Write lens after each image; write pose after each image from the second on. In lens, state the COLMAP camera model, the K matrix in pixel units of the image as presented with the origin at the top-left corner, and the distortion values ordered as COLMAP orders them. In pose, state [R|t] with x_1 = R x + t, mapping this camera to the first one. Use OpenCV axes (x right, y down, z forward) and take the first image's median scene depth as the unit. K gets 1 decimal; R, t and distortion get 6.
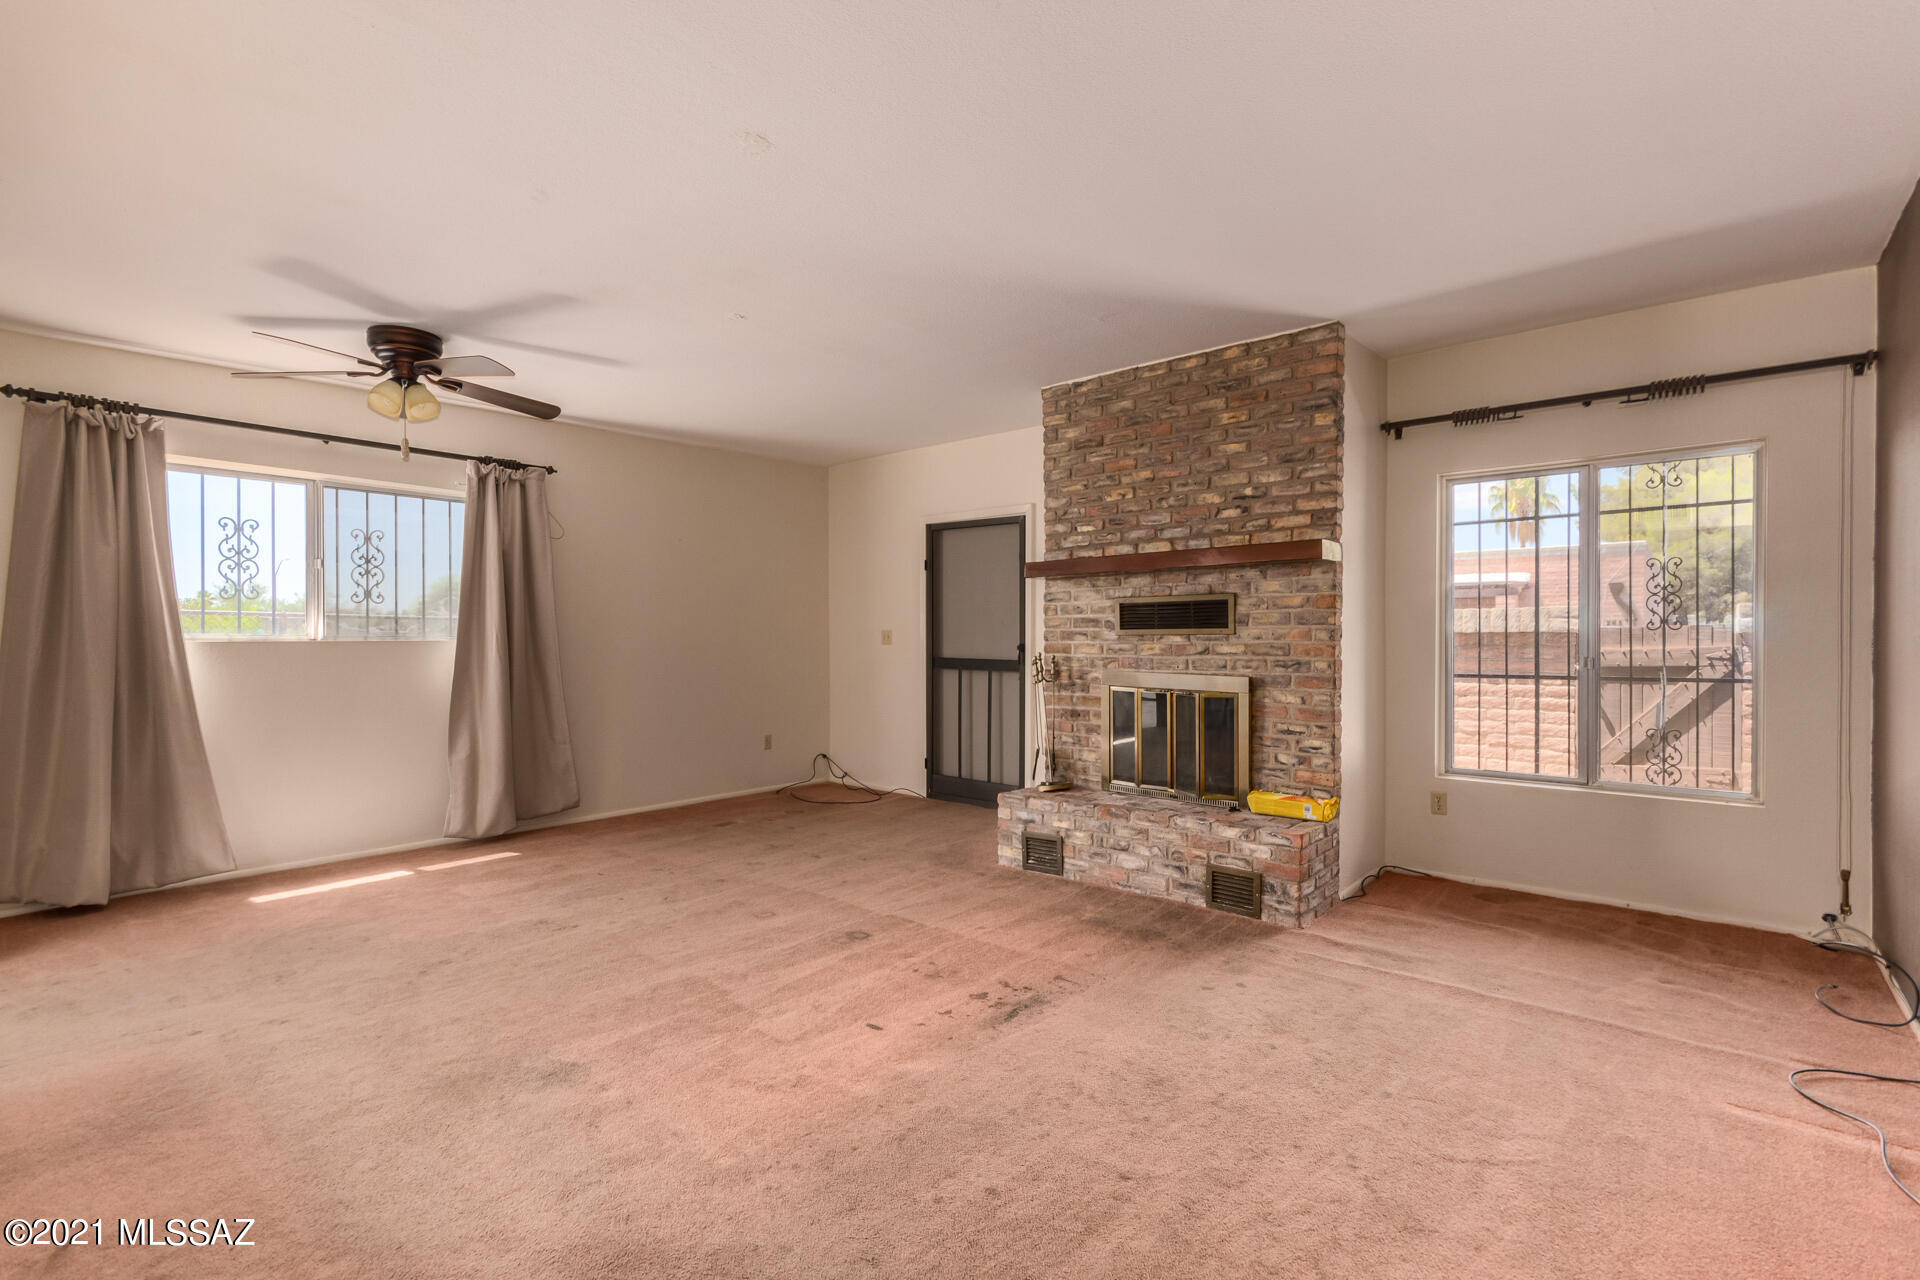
lens RADIAL K [[903.5, 0, 960.0], [0, 903.5, 640.0], [0, 0, 1]] dist [-0.002666, -0.000198]
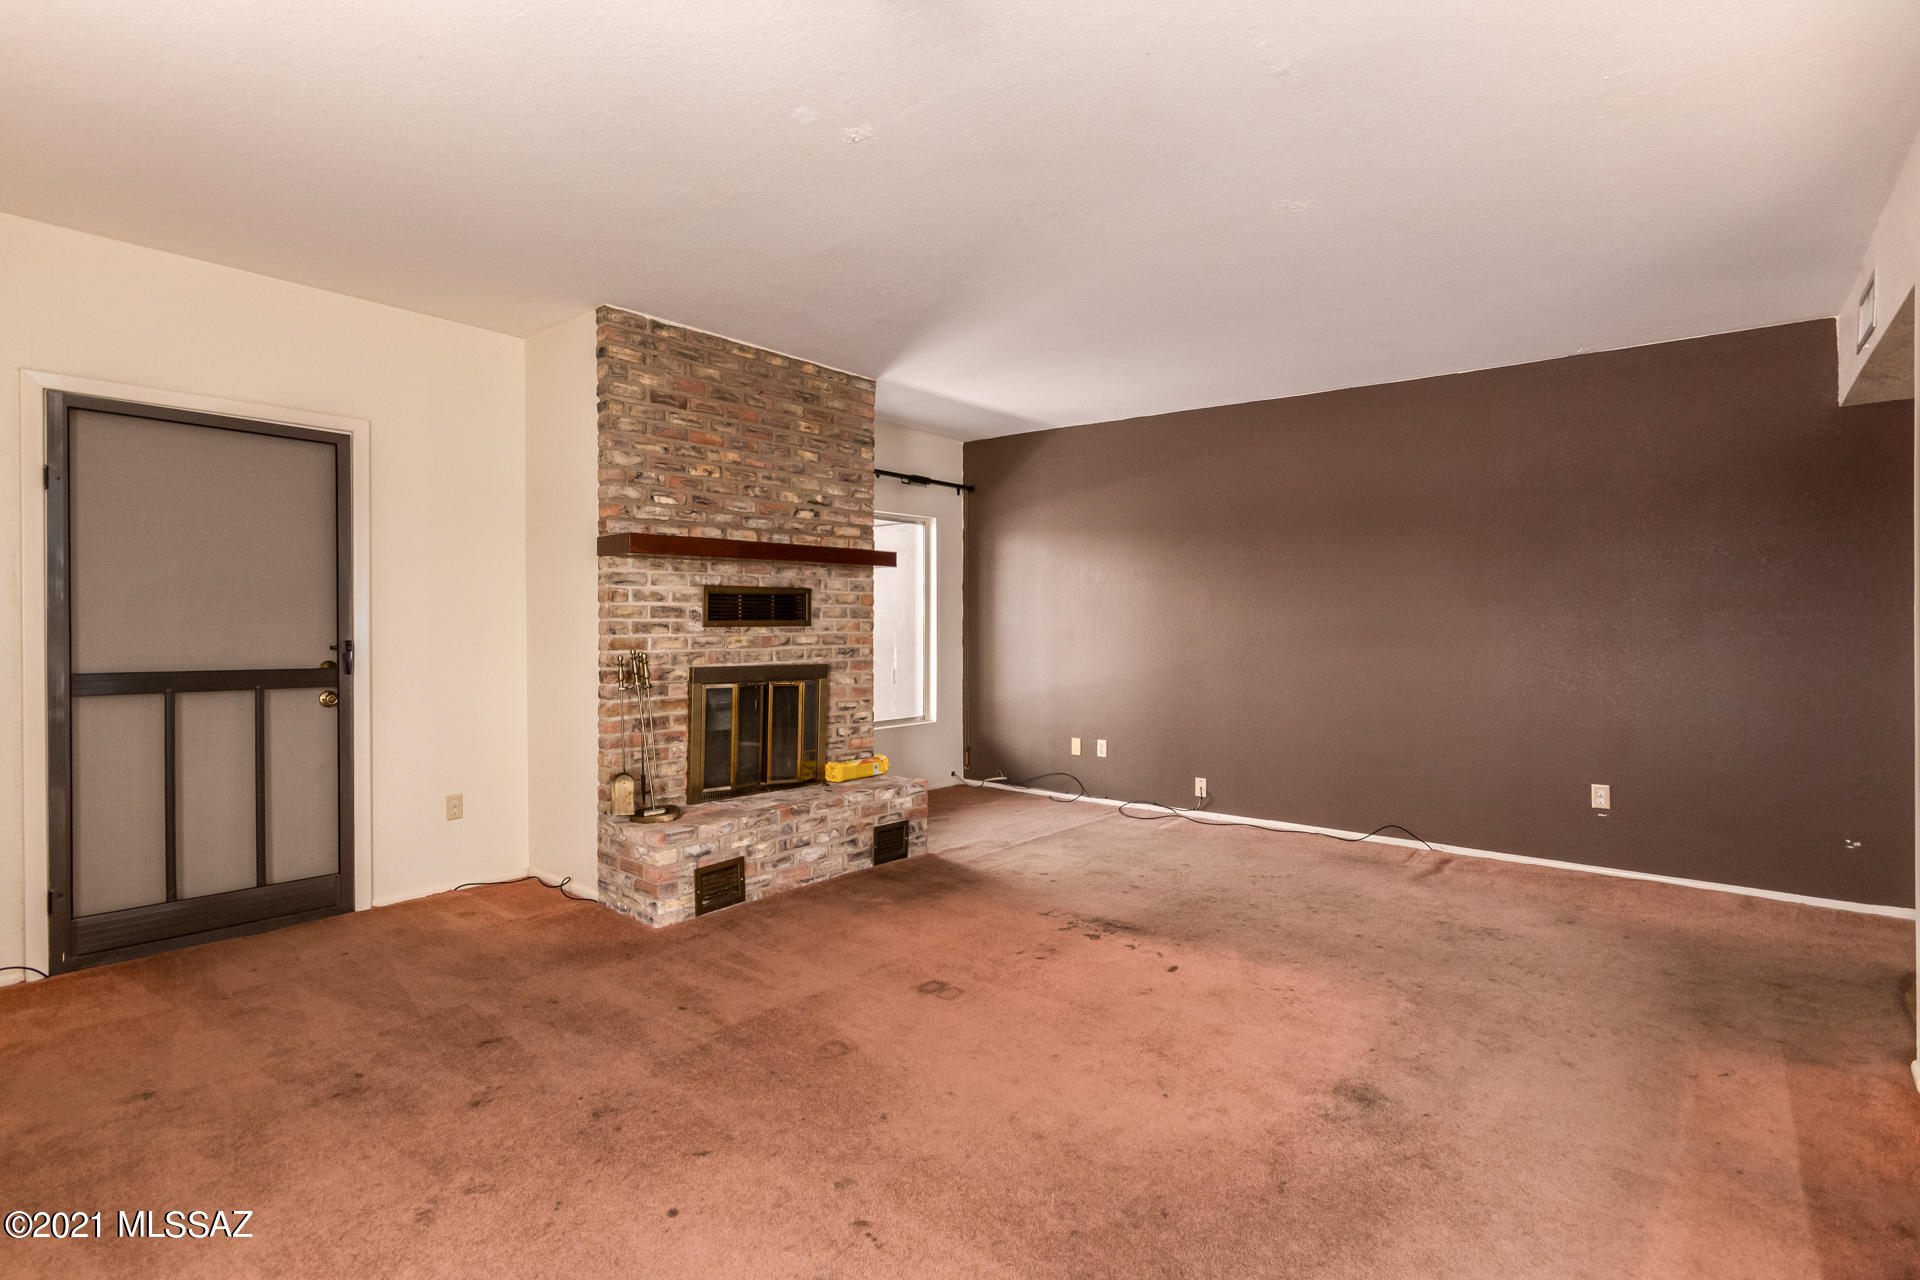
lens RADIAL K [[908.1, 0, 960.8], [0, 908.1, 632.3], [0, 0, 1]] dist [-0.000087, 0.000015]
pose [[-0.014370, -0.005791, 0.999880, -0.776318], [0.006118, 0.999964, 0.005880, -0.003983], [-0.999878, 0.006202, -0.014334, 0.806815]]
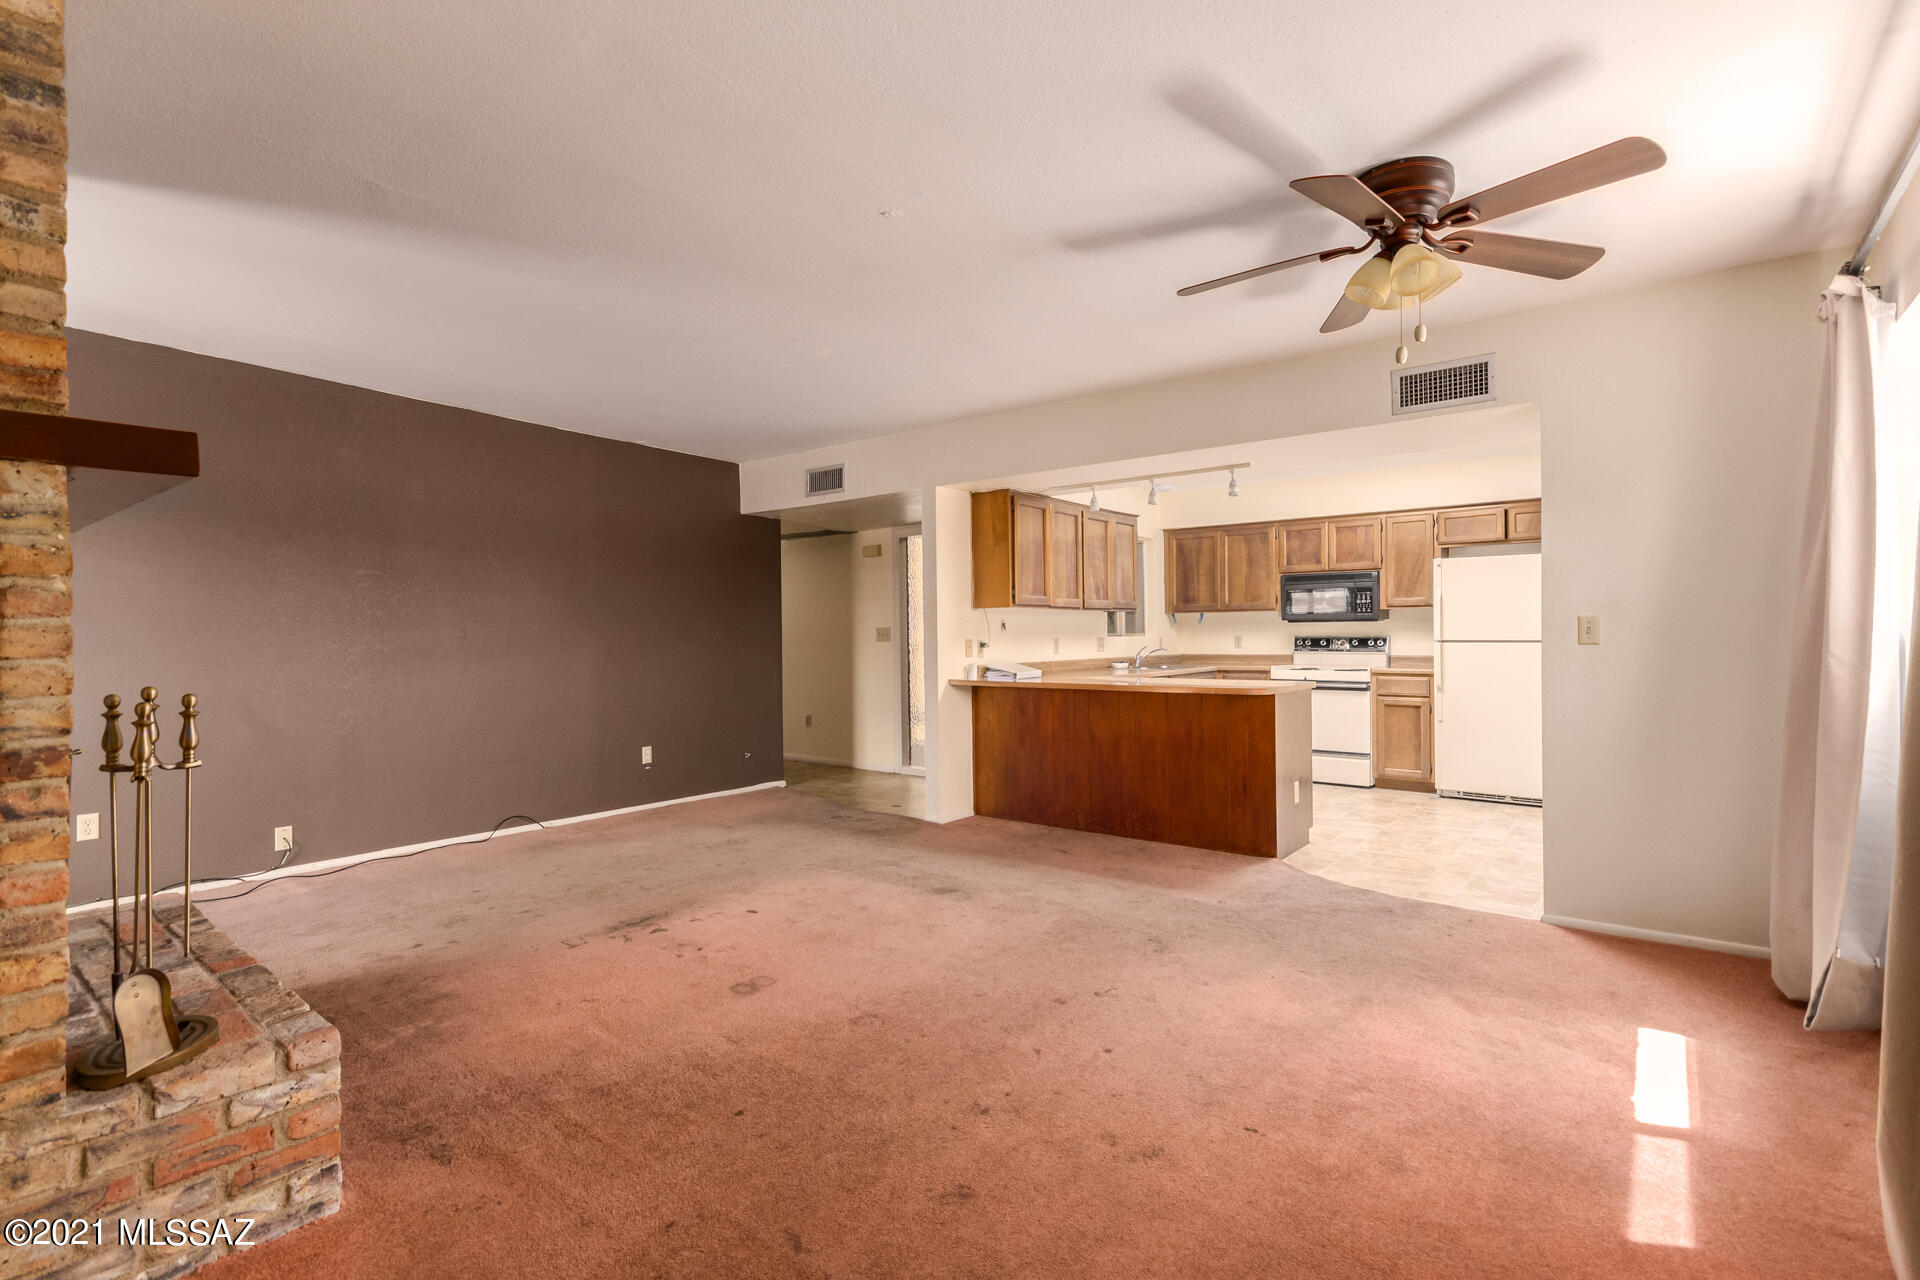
lens RADIAL K [[872.2, 0, 987.2], [0, 872.2, 633.9], [0, 0, 1]] dist [-0.000208, 0.000093]
pose [[-0.998376, 0.010251, -0.056040, -0.243936], [0.009931, 0.999933, 0.005995, -0.007042], [0.056097, 0.005429, -0.998411, 1.497898]]
